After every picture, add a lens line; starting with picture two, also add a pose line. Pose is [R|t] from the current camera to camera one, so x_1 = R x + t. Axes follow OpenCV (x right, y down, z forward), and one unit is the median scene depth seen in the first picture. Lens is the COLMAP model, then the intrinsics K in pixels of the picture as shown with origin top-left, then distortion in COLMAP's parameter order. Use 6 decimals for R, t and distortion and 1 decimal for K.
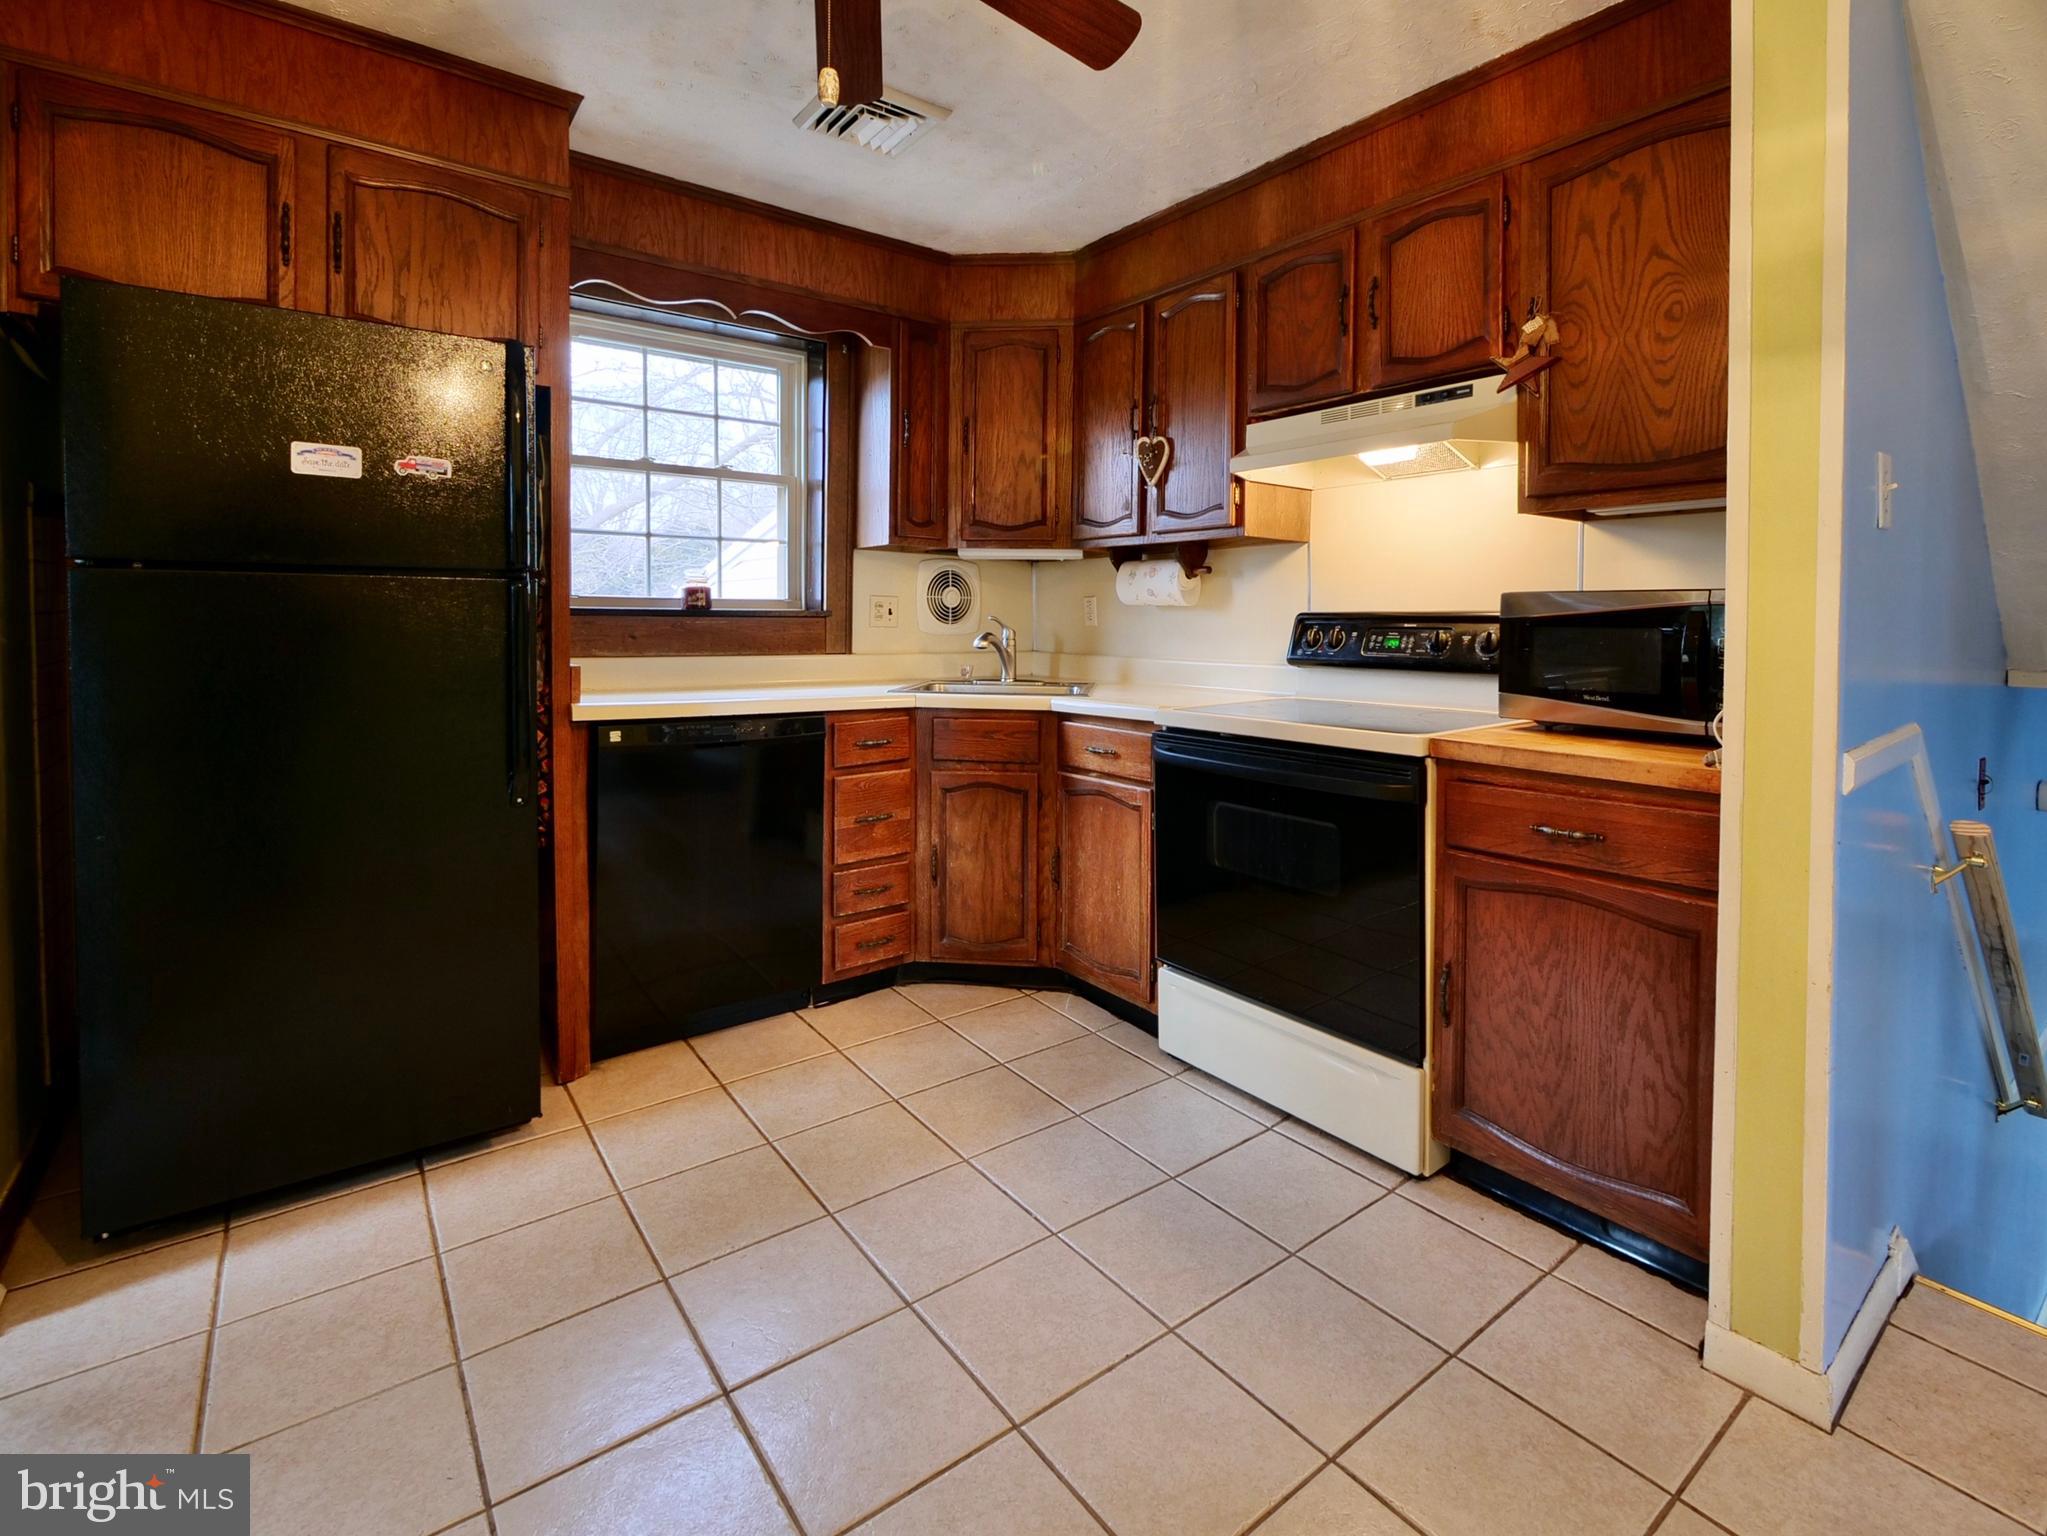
lens RADIAL K [[924.0, 0, 964.4], [0, 924.0, 646.4], [0, 0, 1]] dist [-0.002961, -0.000033]
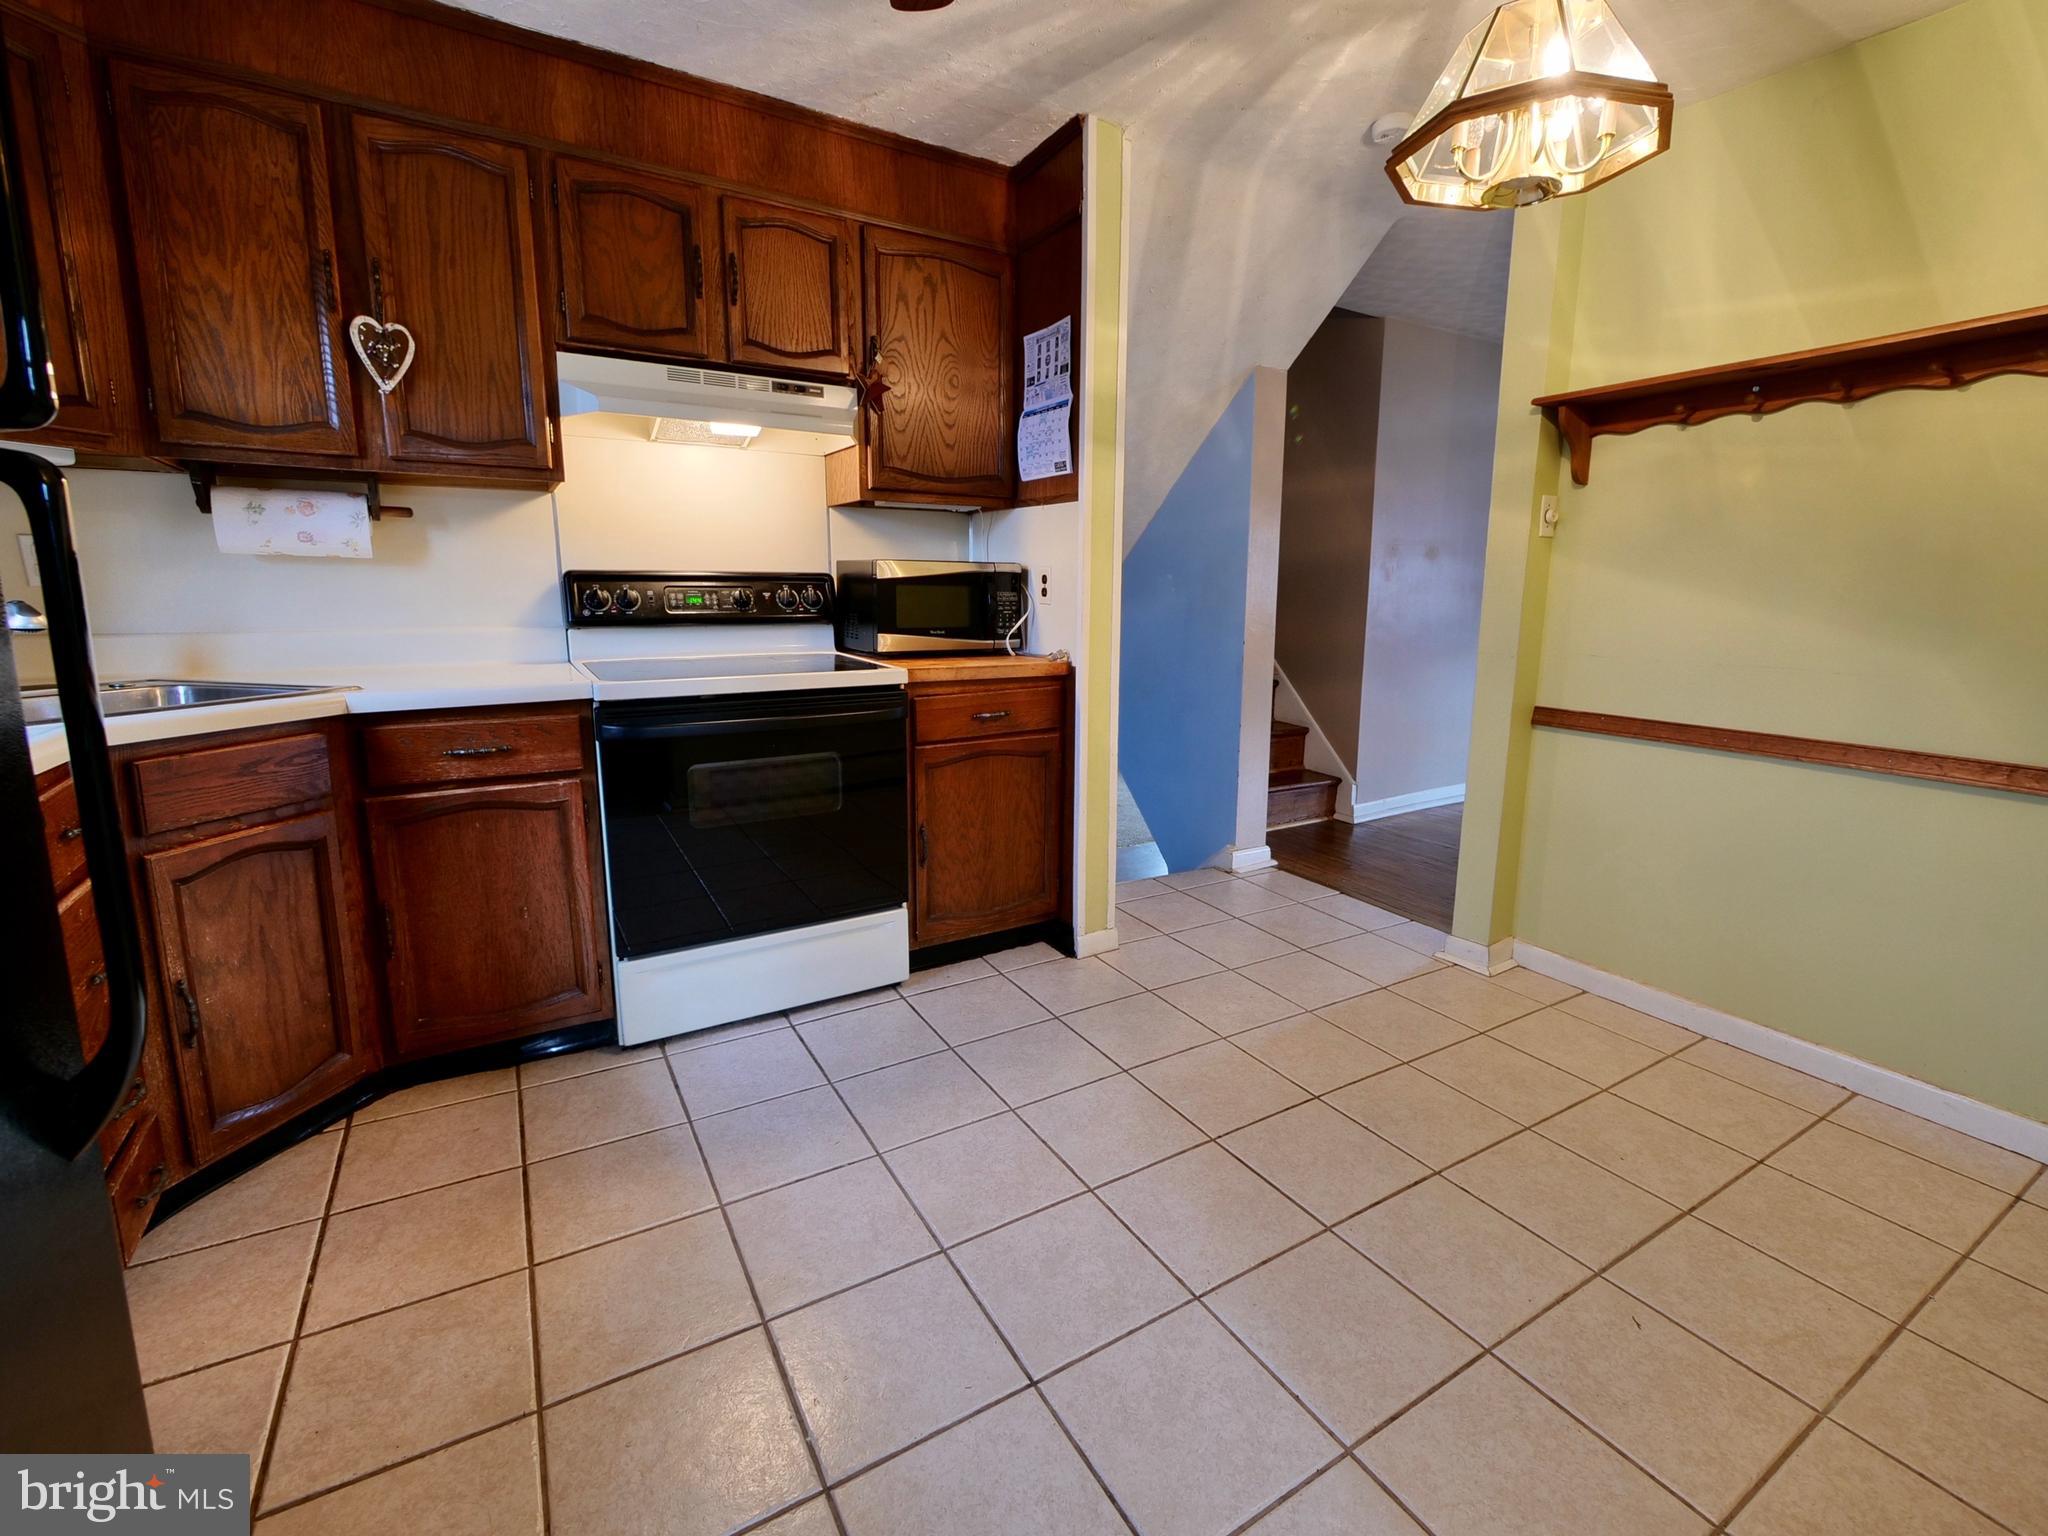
lens RADIAL K [[924.5, 0, 1024.3], [0, 924.5, 755.1], [0, 0, 1]] dist [-0.002961, -0.000033]
pose [[0.096559, -0.186230, 0.977750, -0.670942], [0.022193, 0.982499, 0.184943, -0.019672], [-0.995080, 0.003841, 0.099002, 0.555777]]
